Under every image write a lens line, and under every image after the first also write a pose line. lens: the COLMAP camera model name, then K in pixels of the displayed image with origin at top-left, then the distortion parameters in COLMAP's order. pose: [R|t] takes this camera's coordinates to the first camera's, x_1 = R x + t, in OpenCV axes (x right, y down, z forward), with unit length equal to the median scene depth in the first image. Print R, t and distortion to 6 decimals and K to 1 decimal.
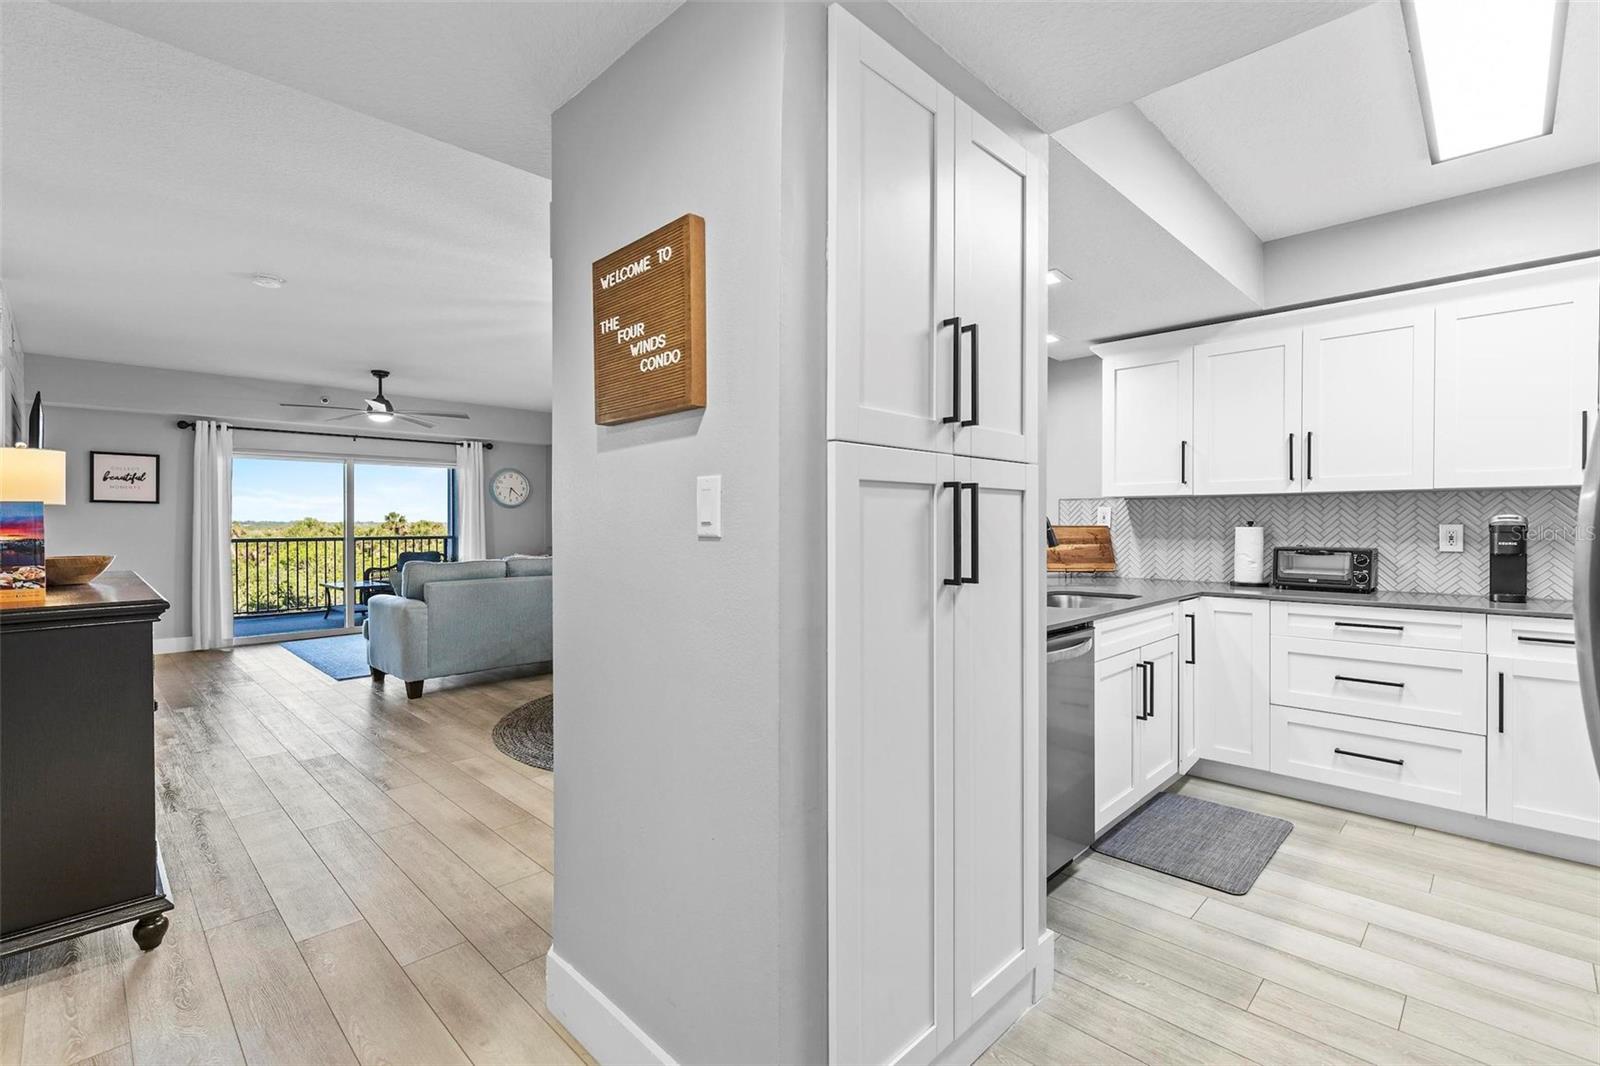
lens RADIAL K [[722.2, 0, 796.8], [0, 722.2, 526.8], [0, 0, 1]] dist [0.008104, -0.001995]
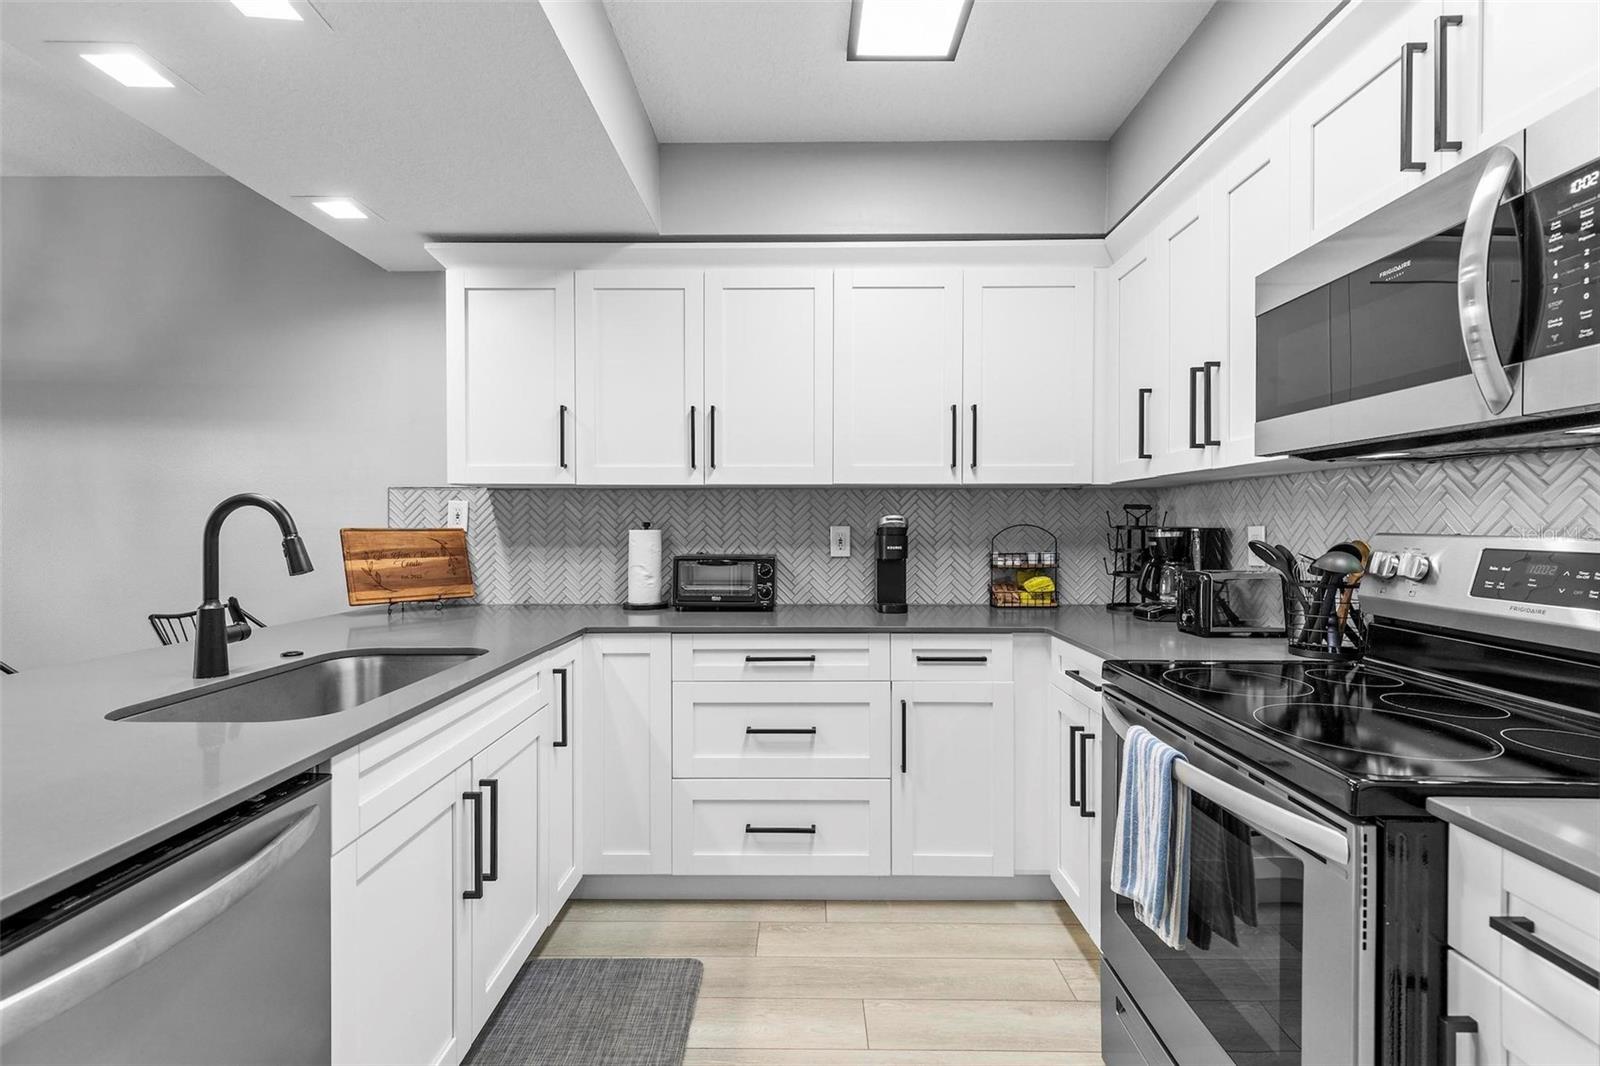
lens RADIAL K [[722.2, 0, 795.5], [0, 722.2, 527.8], [0, 0, 1]] dist [0.008104, -0.001995]
pose [[0.718914, -0.004263, 0.695086, 0.157558], [0.003285, 0.999991, 0.002736, -0.002442], [-0.695091, 0.000316, 0.718921, 0.257534]]
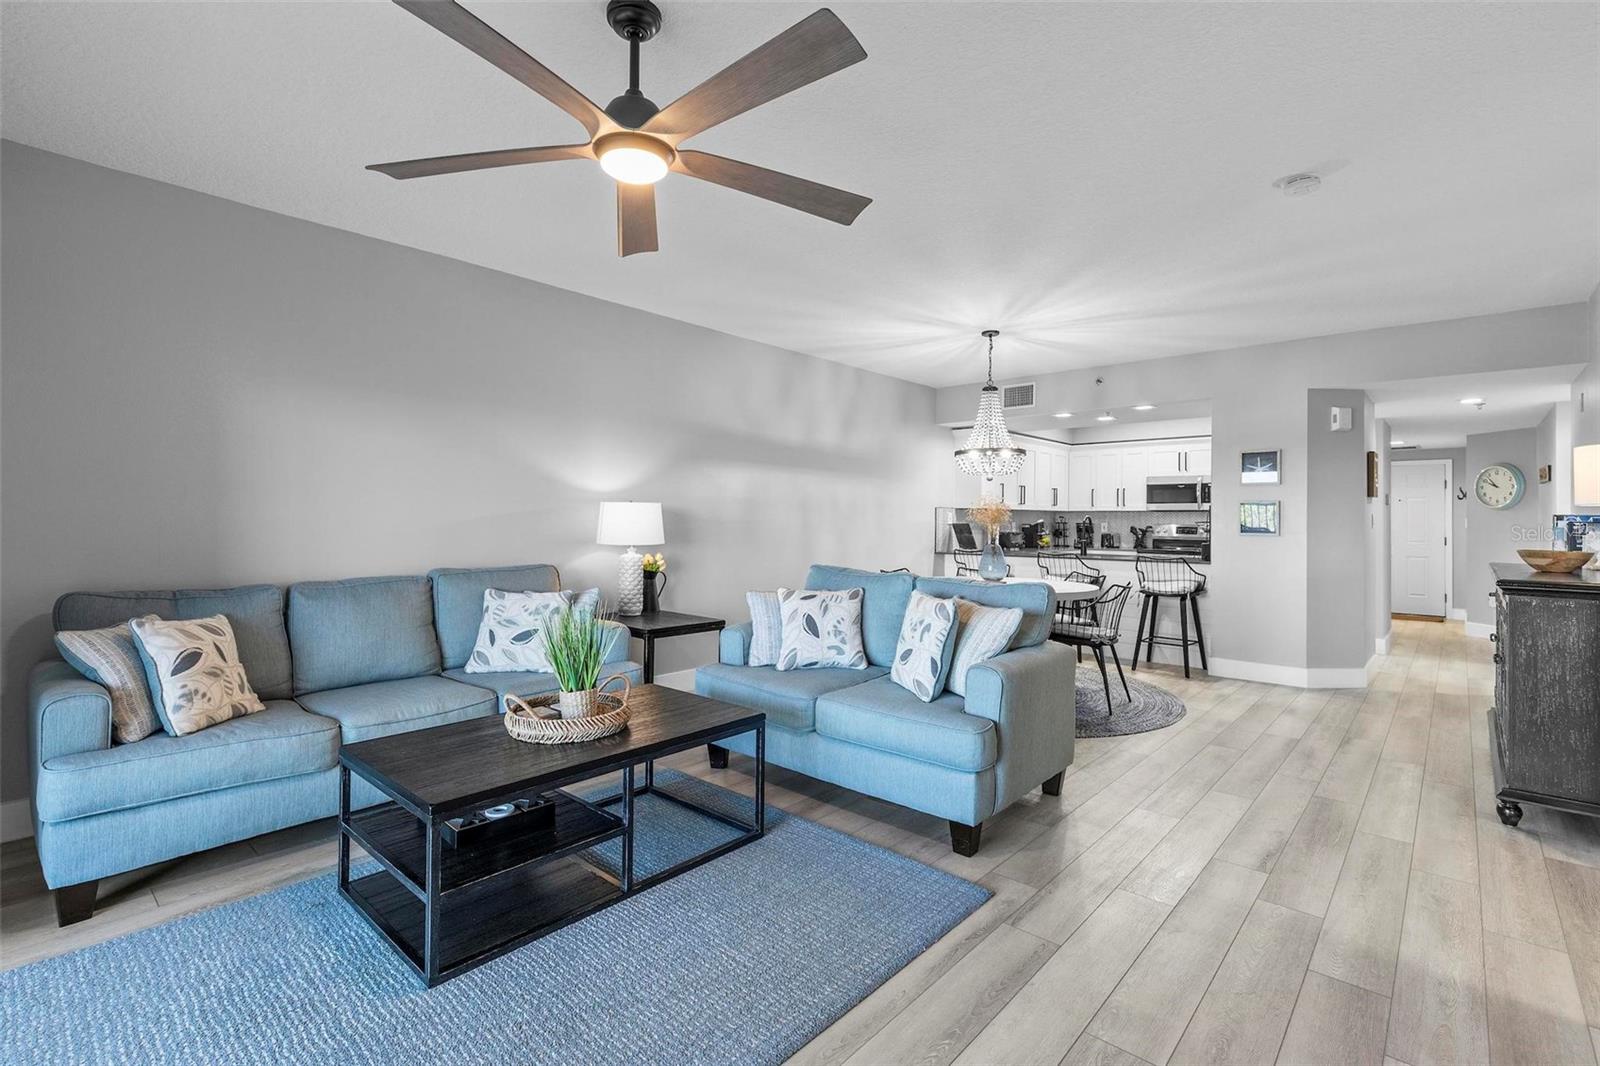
lens RADIAL K [[722.2, 0, 803.6], [0, 722.2, 512.8], [0, 0, 1]] dist [0.008104, -0.001995]
pose [[-0.047082, 0.008713, 0.998853, -1.156218], [-0.002832, 0.999957, -0.008856, -0.008372], [-0.998887, -0.003246, -0.047055, 1.241135]]
